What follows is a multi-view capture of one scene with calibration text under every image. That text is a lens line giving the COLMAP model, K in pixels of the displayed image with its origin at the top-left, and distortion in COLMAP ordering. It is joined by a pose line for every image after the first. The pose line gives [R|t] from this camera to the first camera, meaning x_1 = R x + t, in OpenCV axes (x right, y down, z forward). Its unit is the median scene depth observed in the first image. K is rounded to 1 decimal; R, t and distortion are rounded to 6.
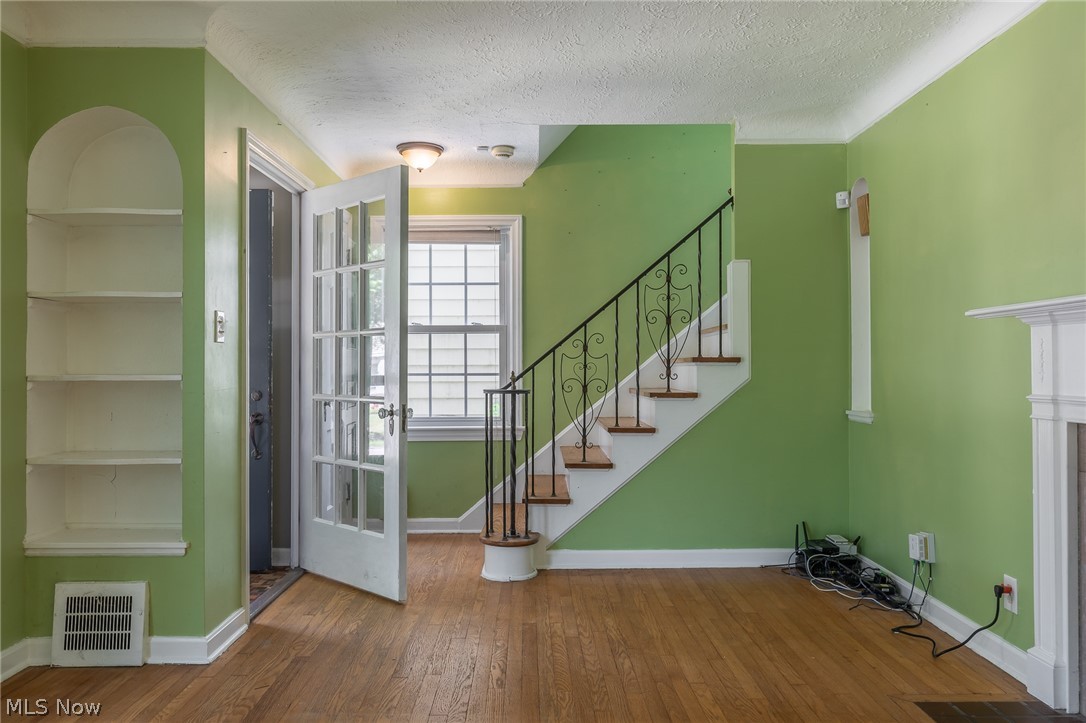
lens RADIAL K [[817.4, 0, 542.8], [0, 817.4, 361.7], [0, 0, 1]] dist [-0.000039, -0.000097]
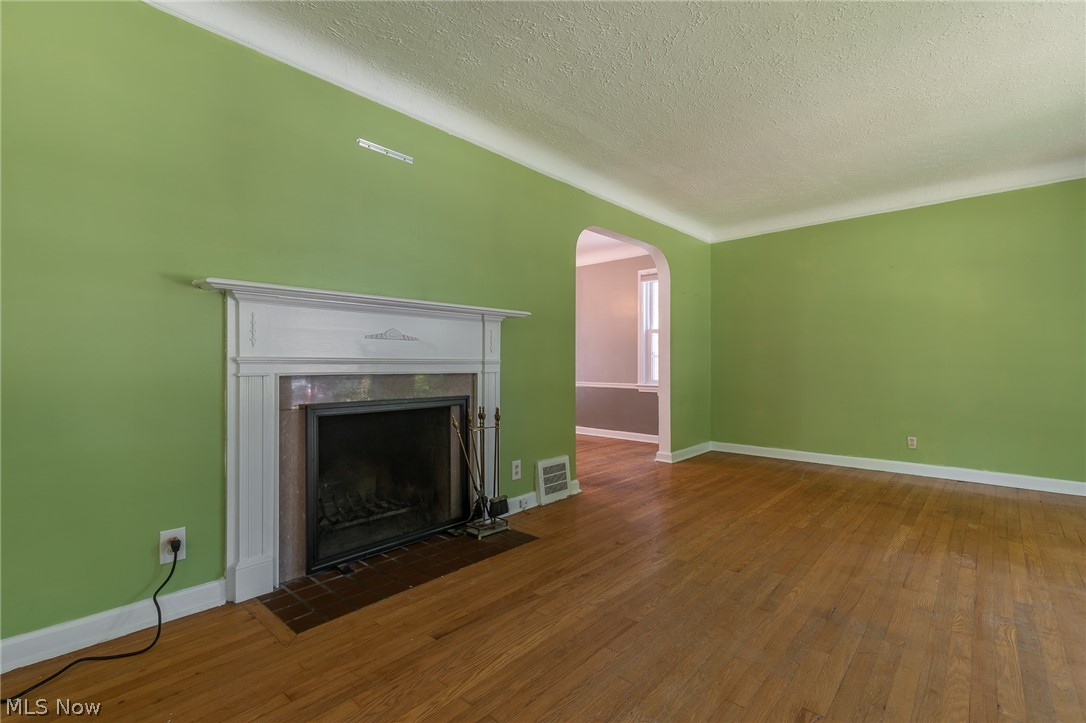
lens RADIAL K [[496.6, 0, 542.8], [0, 496.6, 362.0], [0, 0, 1]] dist [-0.001879, -0.000043]
pose [[-0.740064, 0.000867, 0.672536, -0.238892], [-0.004019, 0.999976, -0.005712, 0.050582], [-0.672525, -0.006930, -0.740042, 1.254573]]
